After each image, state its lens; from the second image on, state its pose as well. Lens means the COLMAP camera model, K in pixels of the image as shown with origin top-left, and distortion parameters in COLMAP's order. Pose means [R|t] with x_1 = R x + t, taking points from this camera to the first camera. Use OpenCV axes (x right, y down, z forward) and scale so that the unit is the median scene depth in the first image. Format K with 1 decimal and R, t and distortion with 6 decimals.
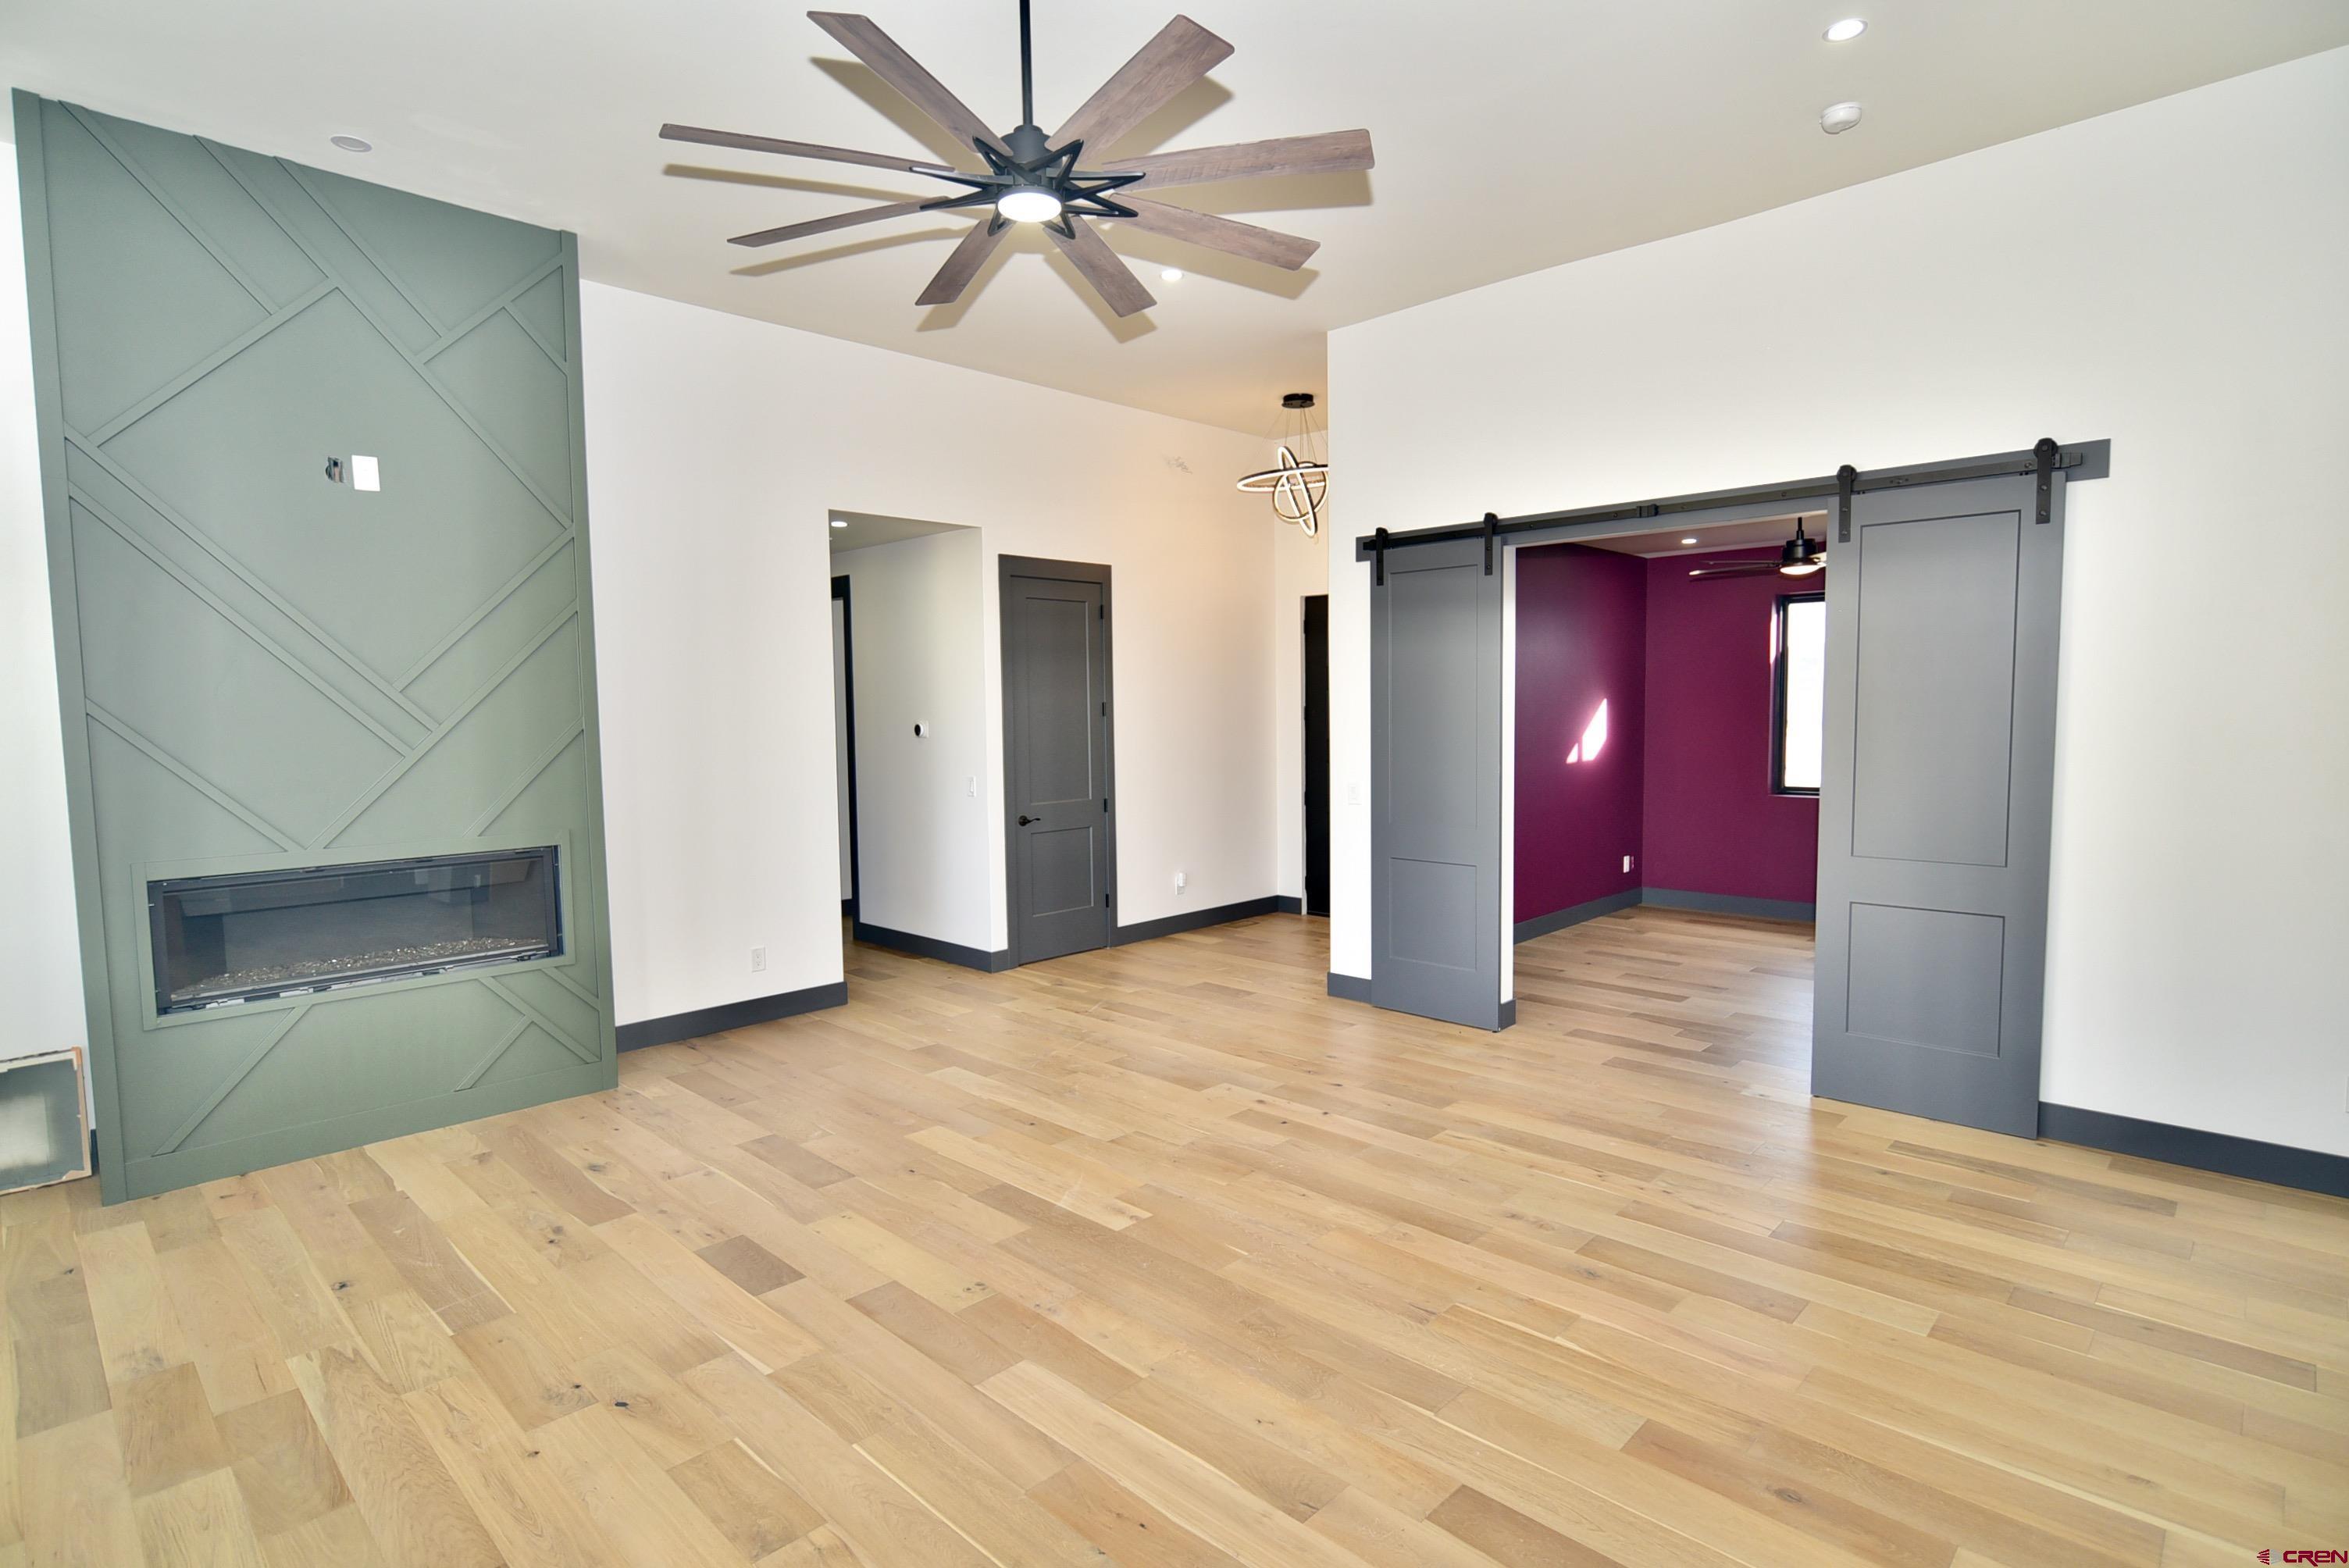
lens RADIAL K [[1175.1, 0, 1166.1], [0, 1175.1, 783.5], [0, 0, 1]] dist [-0.011991, 0.004201]
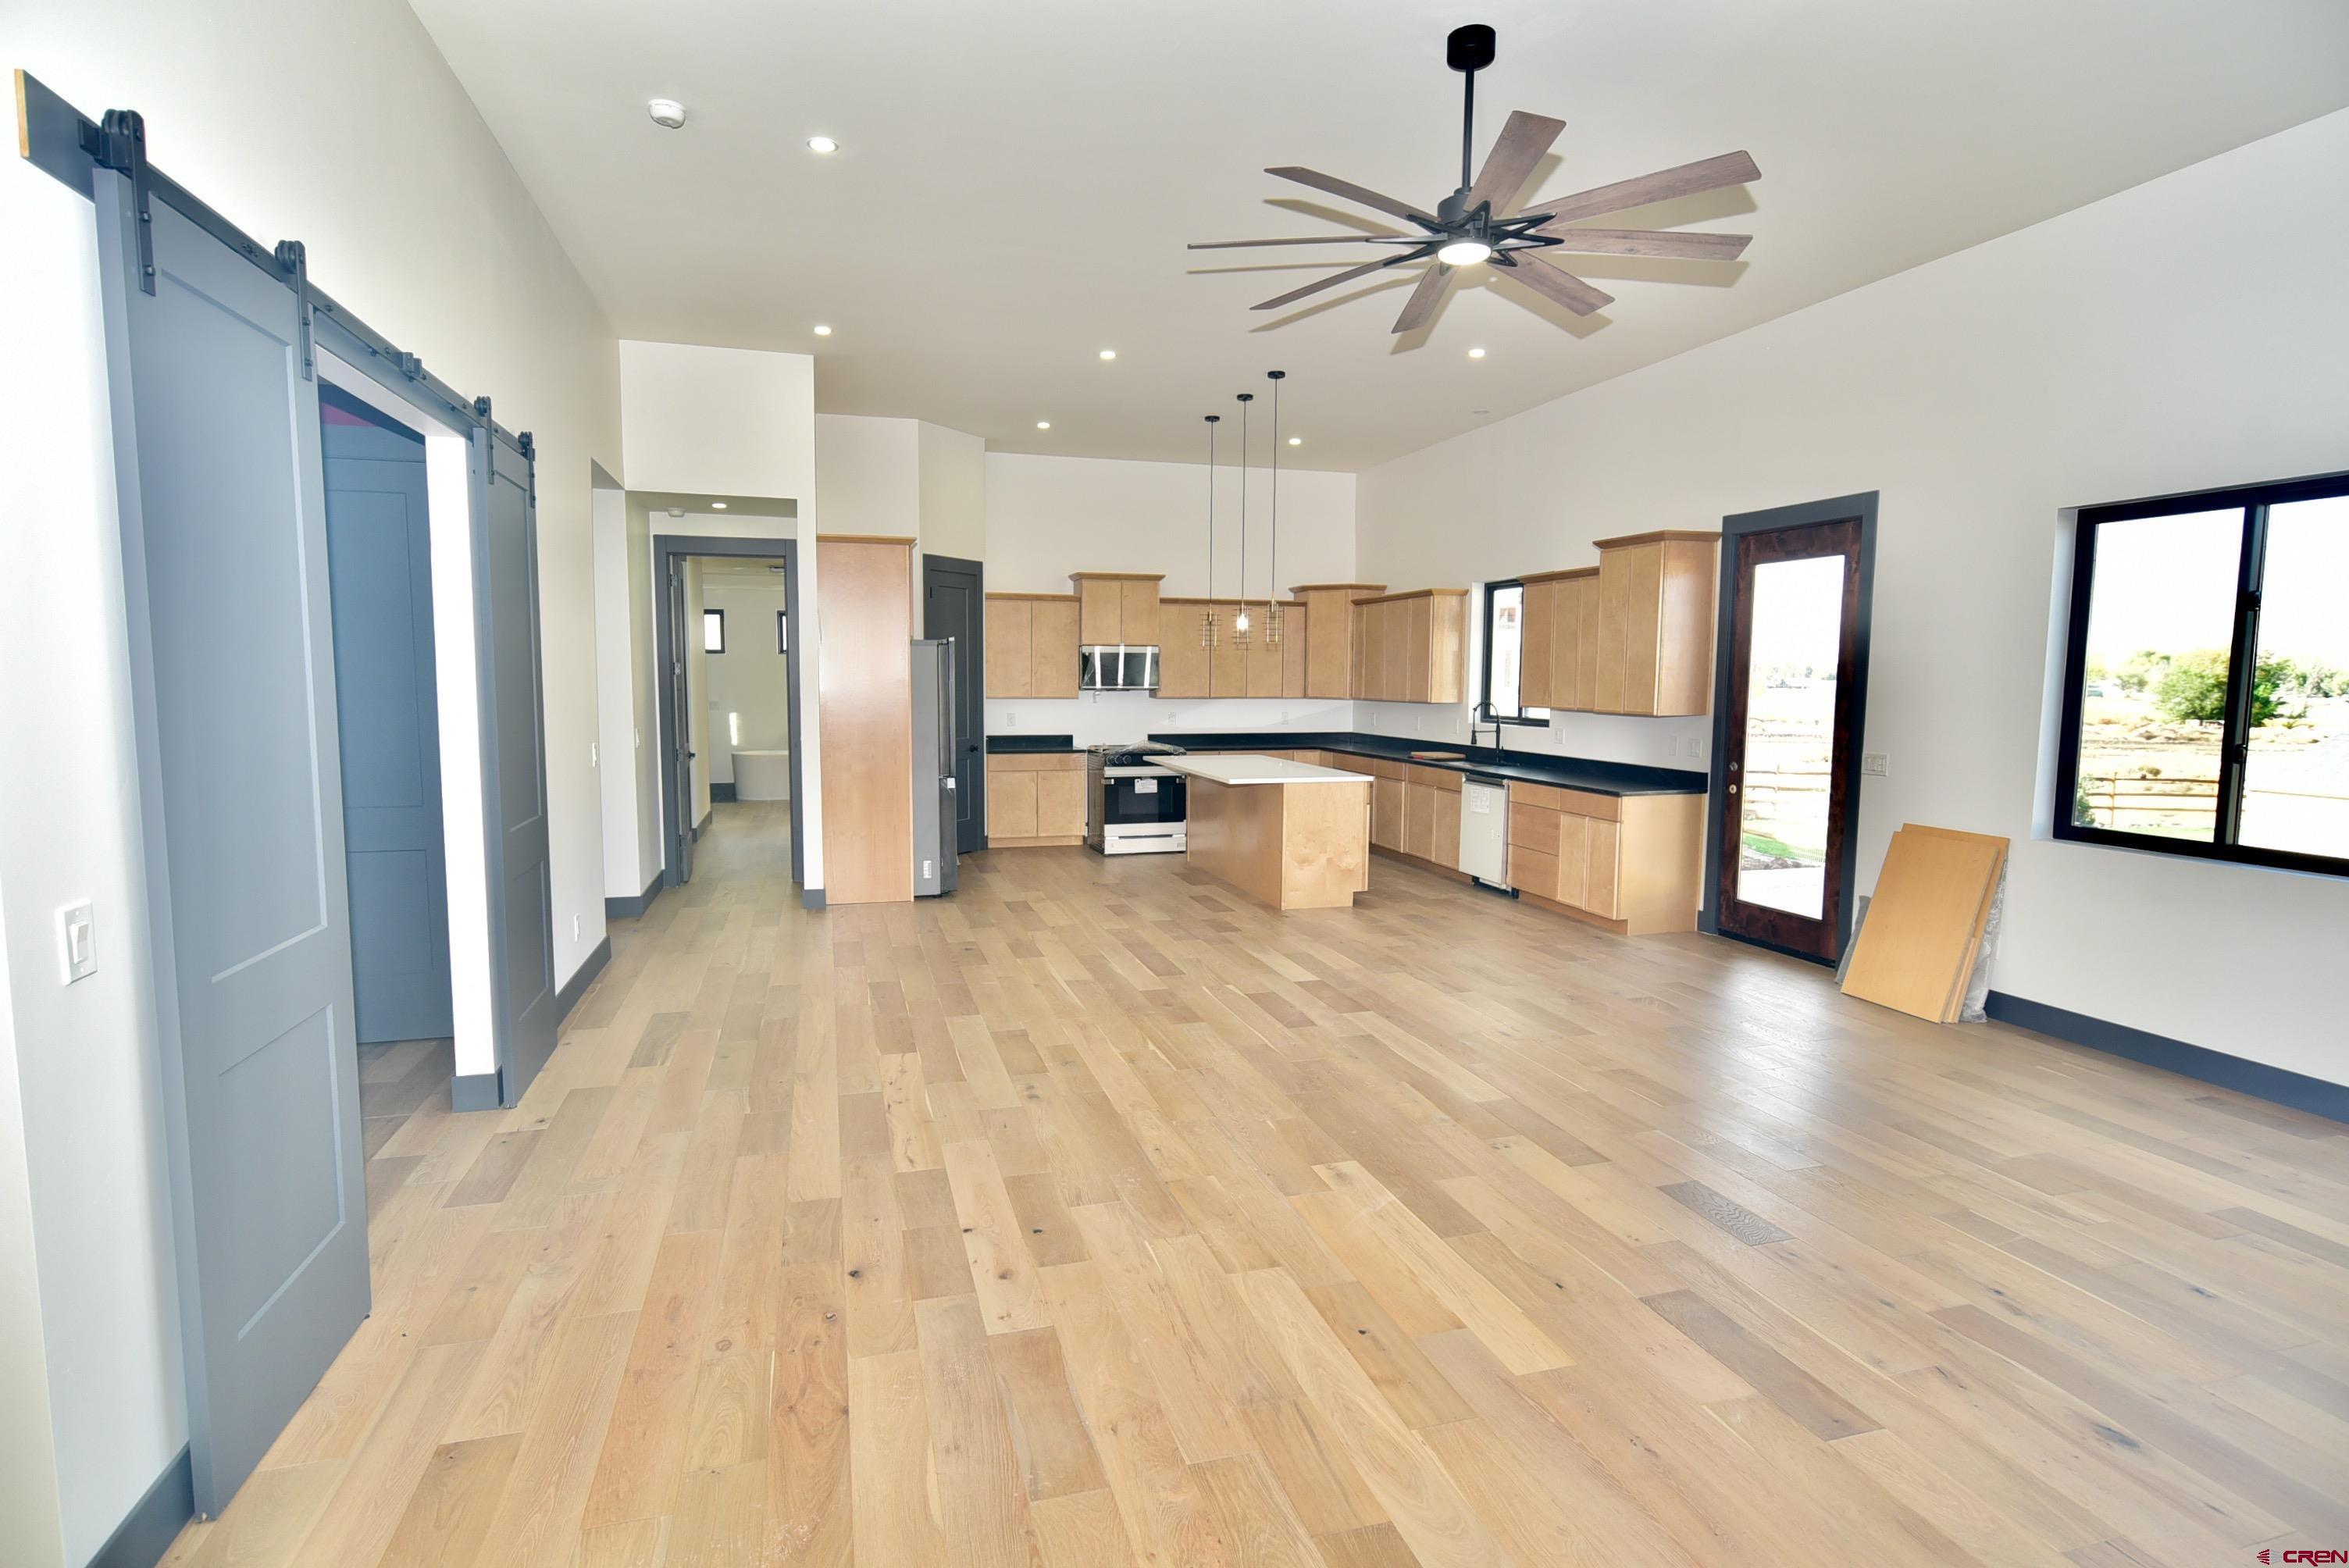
lens RADIAL K [[1175.1, 0, 1166.3], [0, 1175.1, 788.5], [0, 0, 1]] dist [-0.011991, 0.004201]
pose [[-0.869540, -0.040547, 0.492195, -0.364753], [0.038355, 0.988069, 0.149158, -0.103126], [-0.492371, 0.148577, -0.857611, 1.770364]]
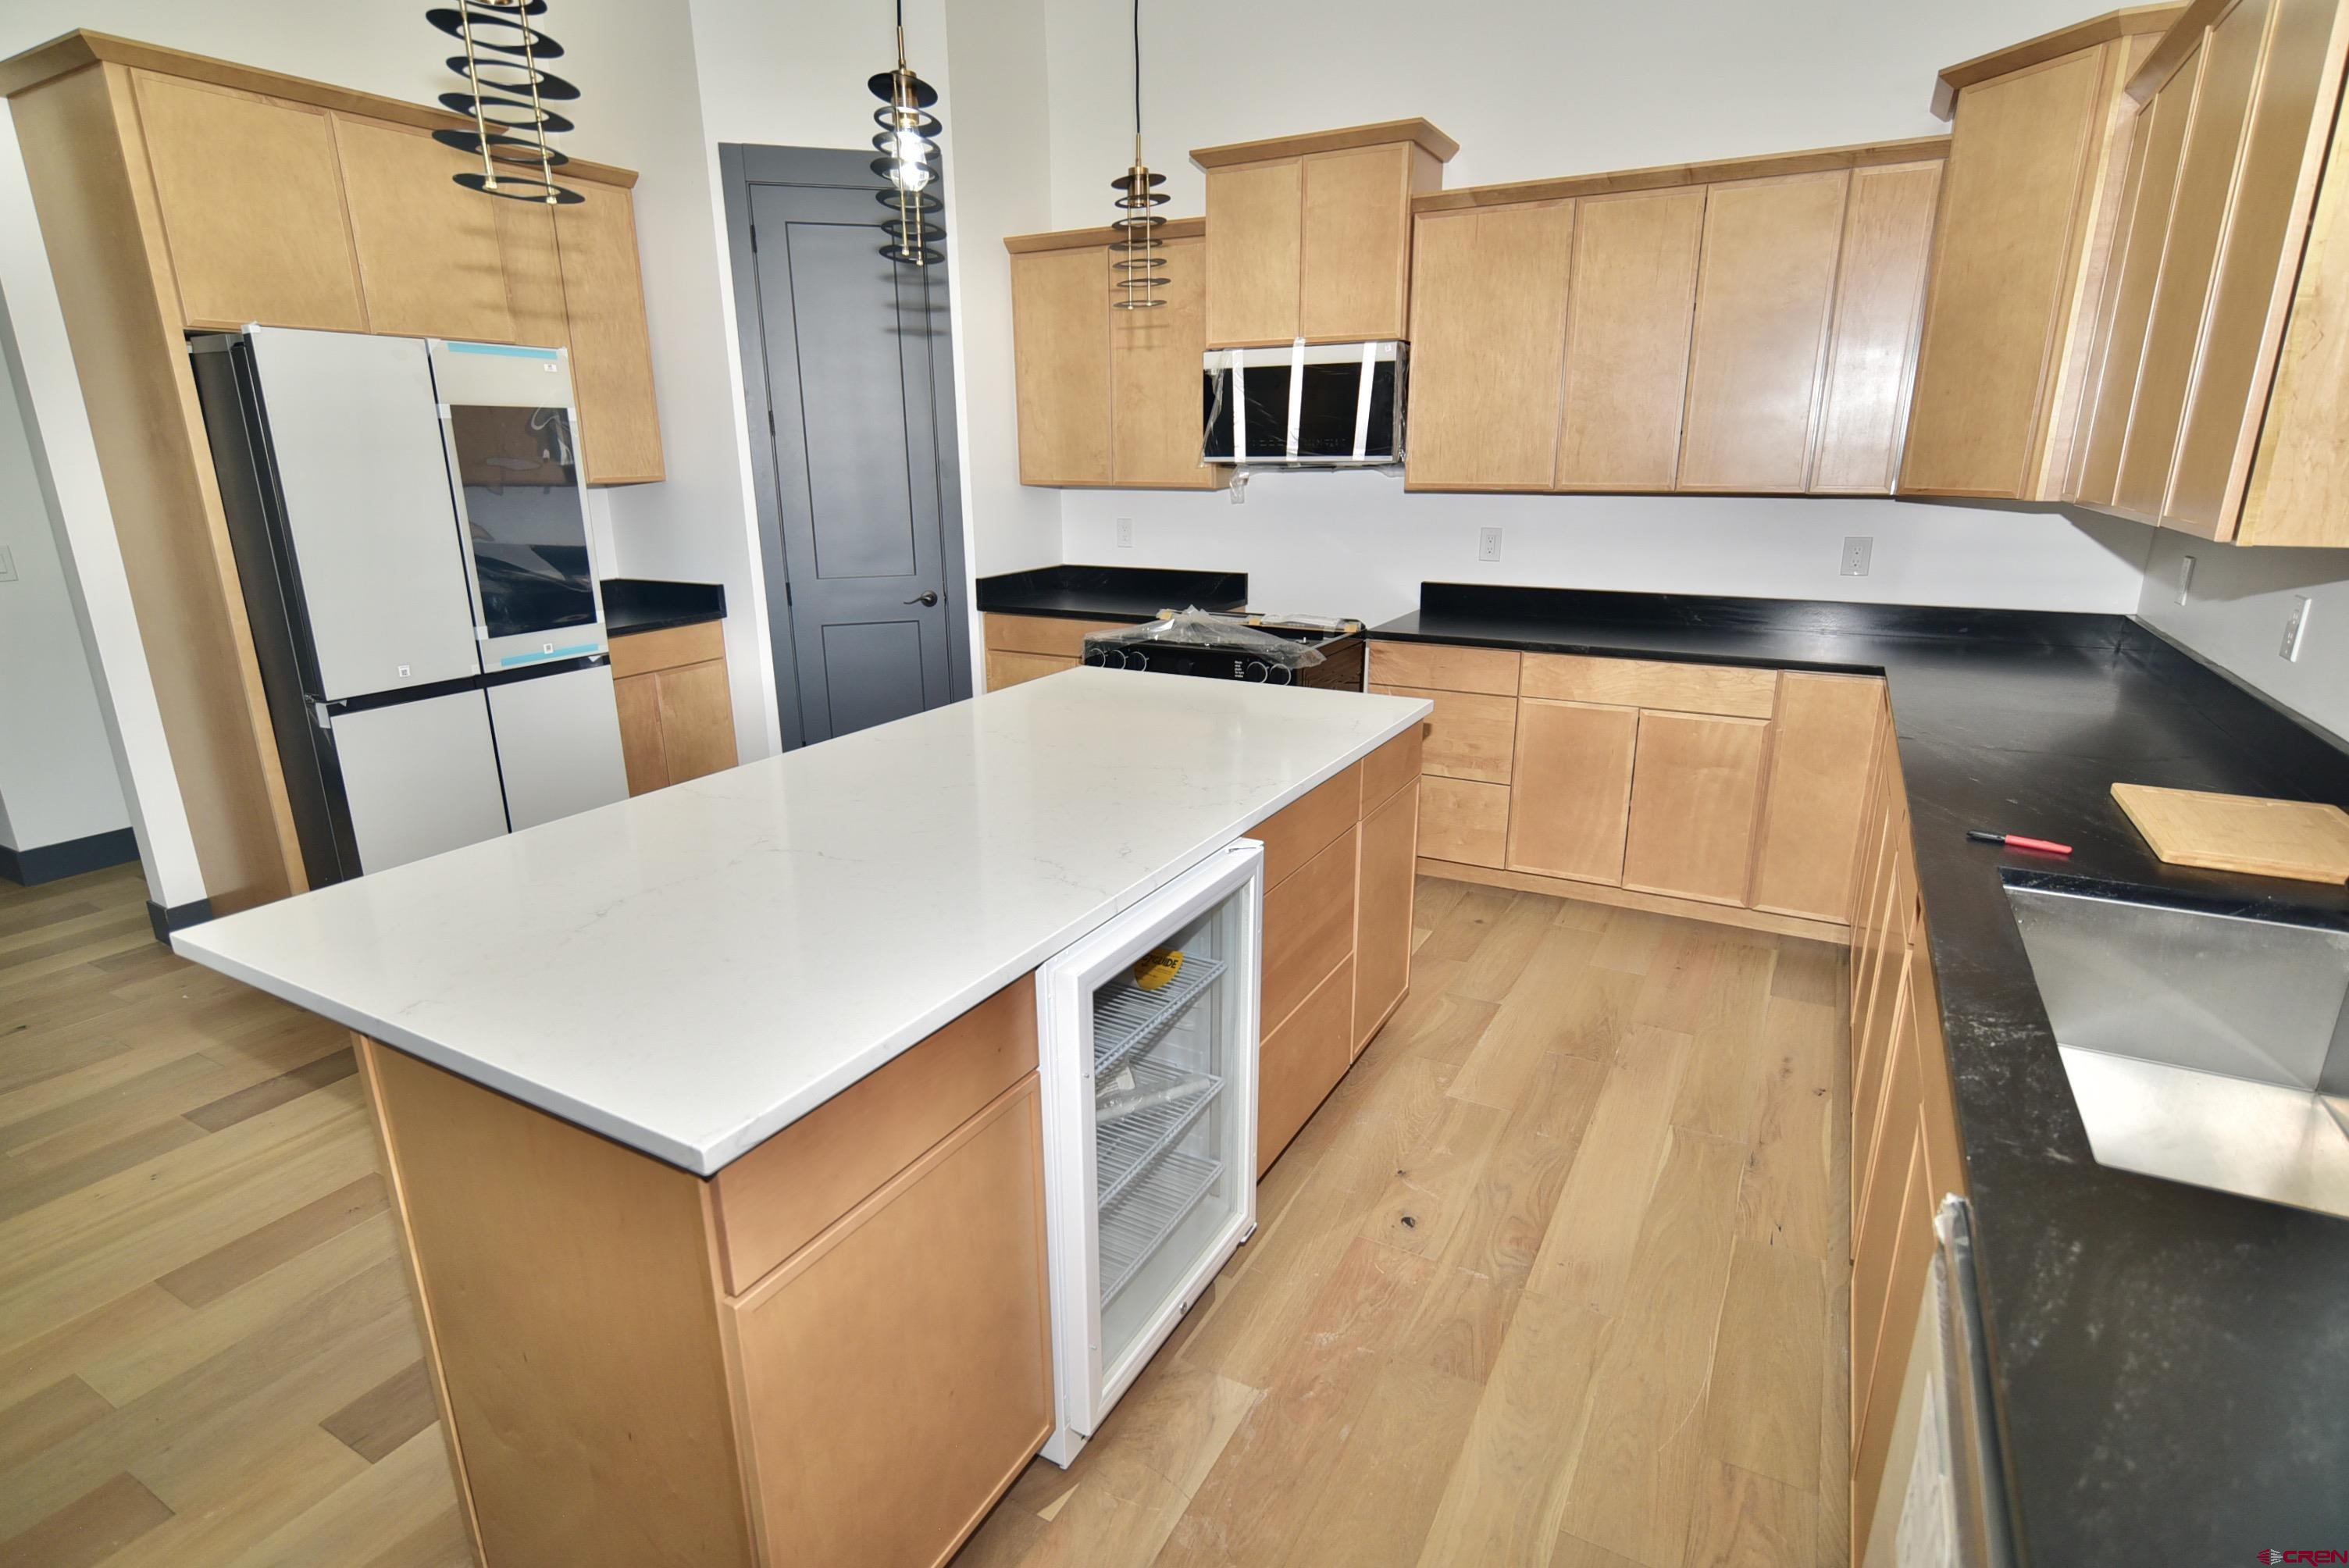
lens RADIAL K [[1175.1, 0, 1167.6], [0, 1175.1, 786.3], [0, 0, 1]] dist [-0.011991, 0.004201]
pose [[-0.258333, -0.254548, 0.931917, 0.061027], [0.076239, 0.956281, 0.282337, 0.043023], [-0.963043, 0.143985, -0.227632, -0.176852]]
